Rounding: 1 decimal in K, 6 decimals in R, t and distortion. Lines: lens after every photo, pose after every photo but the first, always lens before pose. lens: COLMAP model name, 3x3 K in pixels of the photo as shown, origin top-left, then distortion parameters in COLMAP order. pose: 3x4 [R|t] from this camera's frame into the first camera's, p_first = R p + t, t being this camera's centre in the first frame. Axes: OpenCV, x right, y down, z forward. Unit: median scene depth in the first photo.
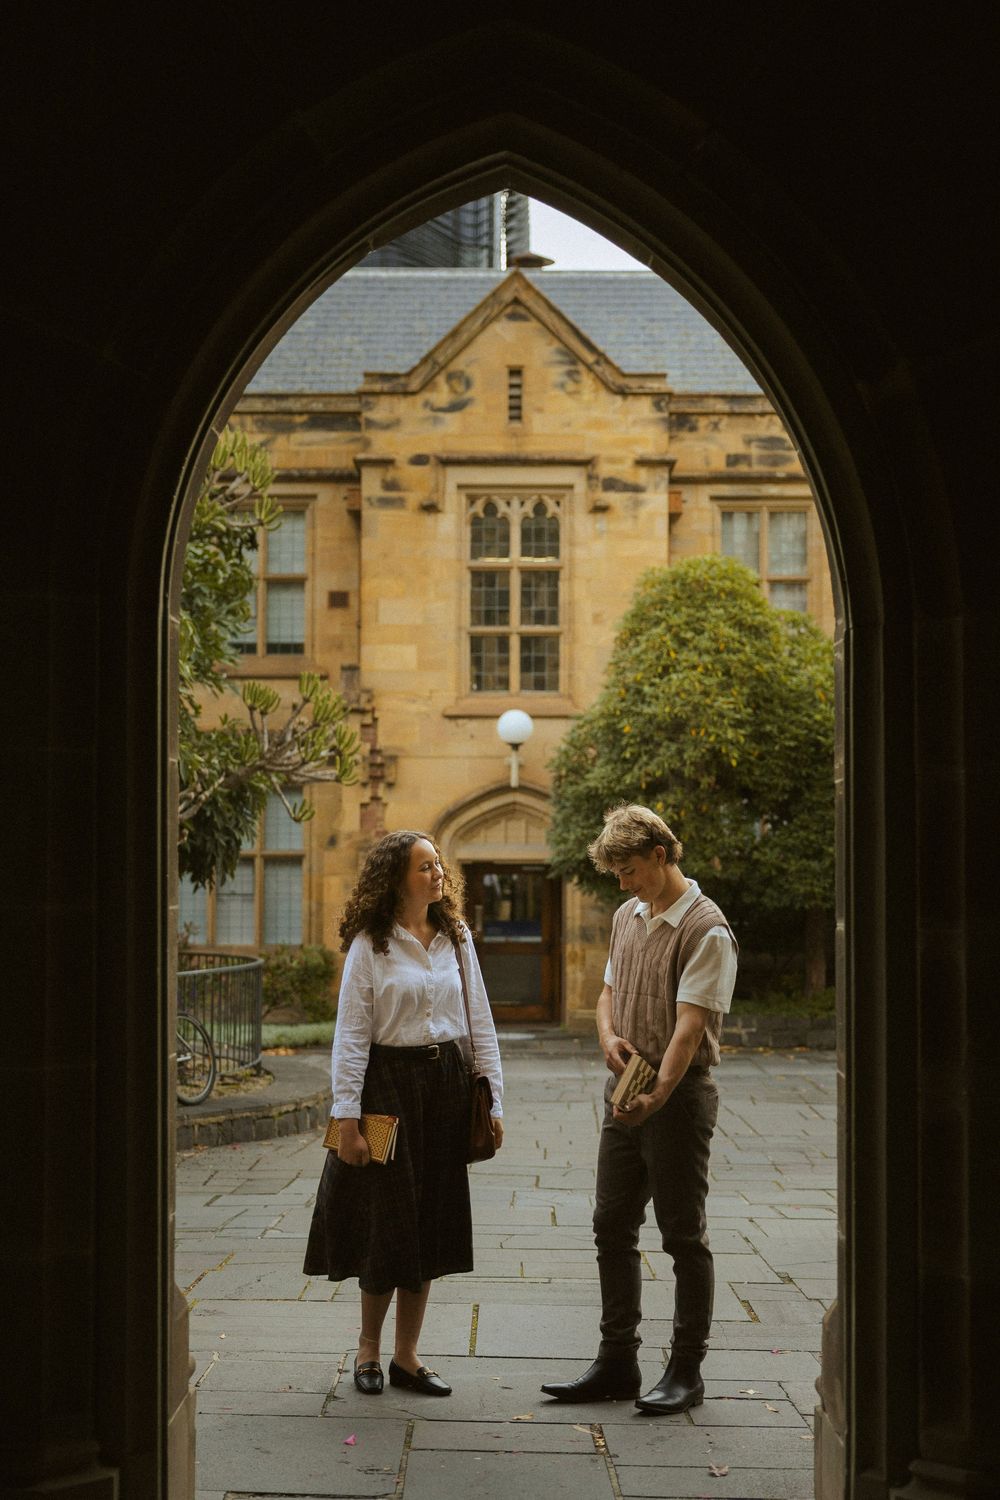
lens RADIAL K [[2237.1, 0, 495.3], [0, 2237.1, 767.4], [0, 0, 1]] dist [0.012637, 0.005689]
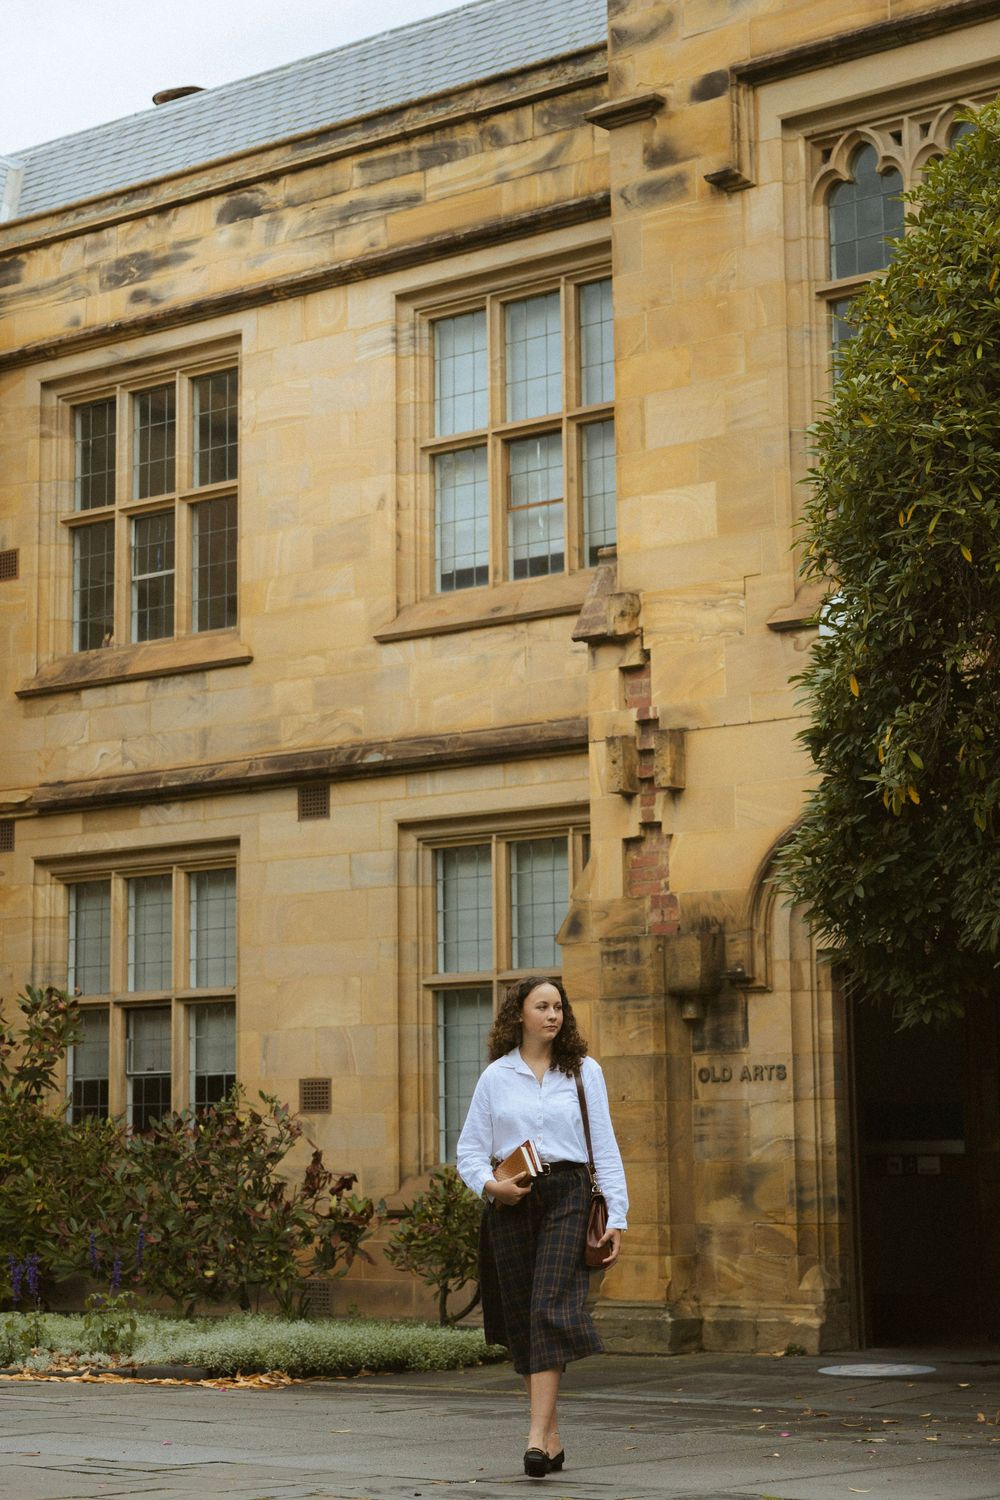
lens RADIAL K [[2885.2, 0, 465.6], [0, 2885.2, 701.9], [0, 0, 1]] dist [0.062703, 0.134906]
pose [[0.790795, -0.107075, -0.602643, 0.306448], [0.037401, 0.991193, -0.127033, 0.069635], [0.610938, 0.077918, 0.787835, 0.575522]]
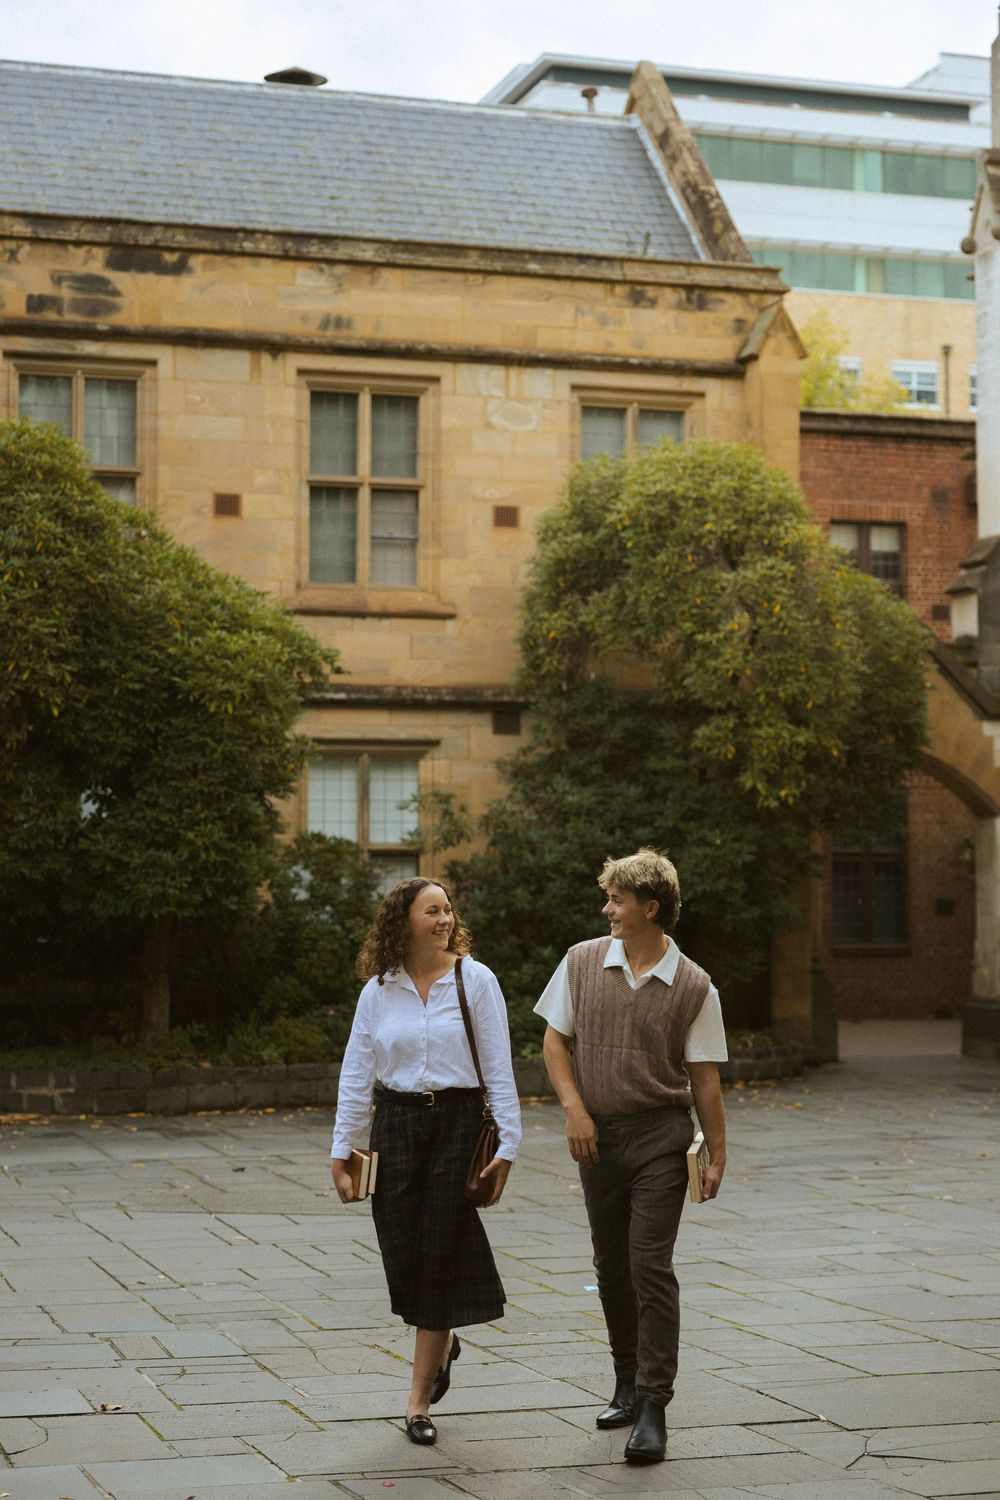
lens RADIAL K [[2588.6, 0, 500.0], [0, 2588.6, 750.0], [0, 0, 1]] dist [0.030215, -0.028781]
pose [[0.950717, 0.009381, 0.309919, -0.012157], [-0.008156, 0.999953, -0.005247, 0.012828], [-0.309953, 0.002460, 0.950749, 0.180495]]
